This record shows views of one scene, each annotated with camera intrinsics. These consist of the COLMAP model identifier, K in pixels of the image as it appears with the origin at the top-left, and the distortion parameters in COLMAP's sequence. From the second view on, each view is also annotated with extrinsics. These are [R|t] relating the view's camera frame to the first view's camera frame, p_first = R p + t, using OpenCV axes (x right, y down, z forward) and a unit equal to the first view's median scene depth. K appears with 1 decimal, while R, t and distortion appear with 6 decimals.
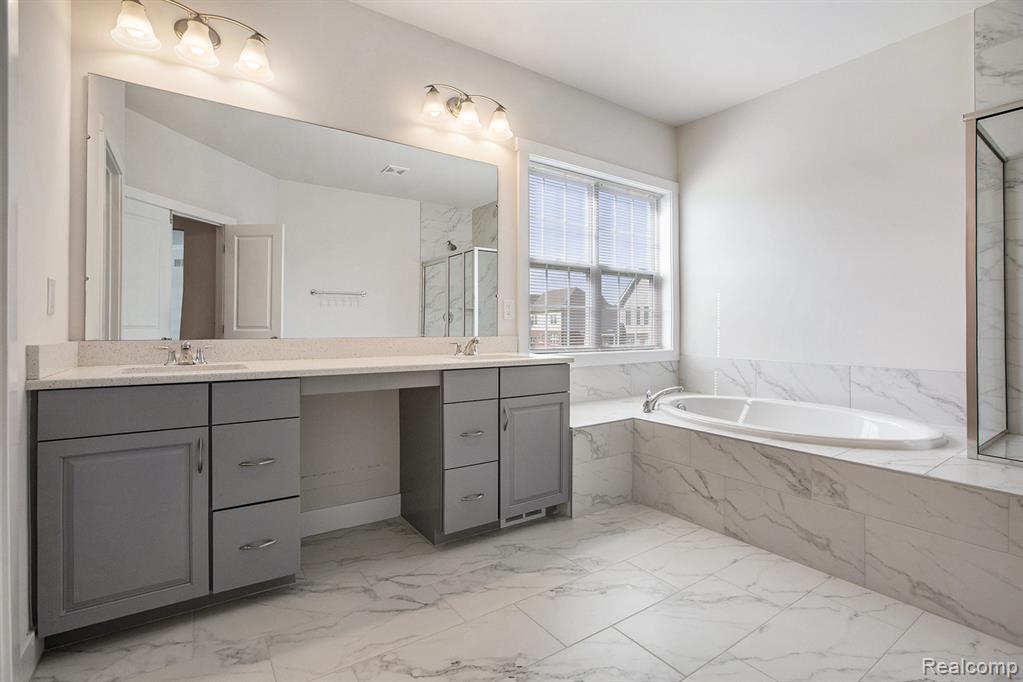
lens RADIAL K [[471.5, 0, 513.8], [0, 471.5, 338.1], [0, 0, 1]] dist [-0.033690, 0.002351]
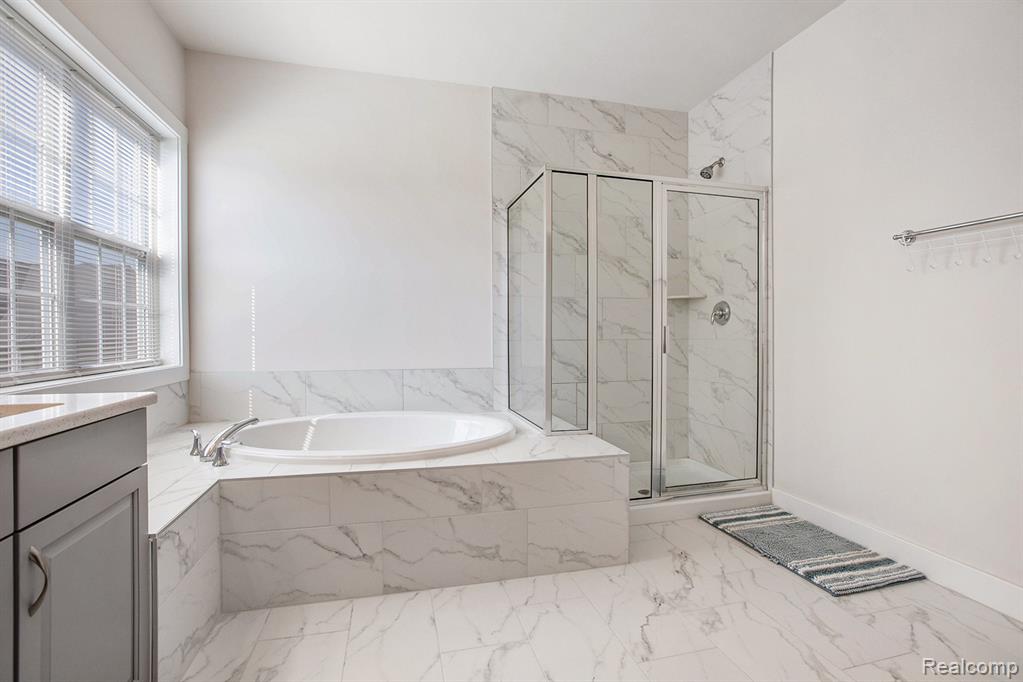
lens RADIAL K [[471.5, 0, 510.2], [0, 471.5, 331.2], [0, 0, 1]] dist [-0.033690, 0.002351]
pose [[0.356344, 0.002804, 0.934350, -0.199764], [0.018892, 0.999769, -0.010205, -0.013754], [-0.934164, 0.021289, 0.356209, 0.473308]]
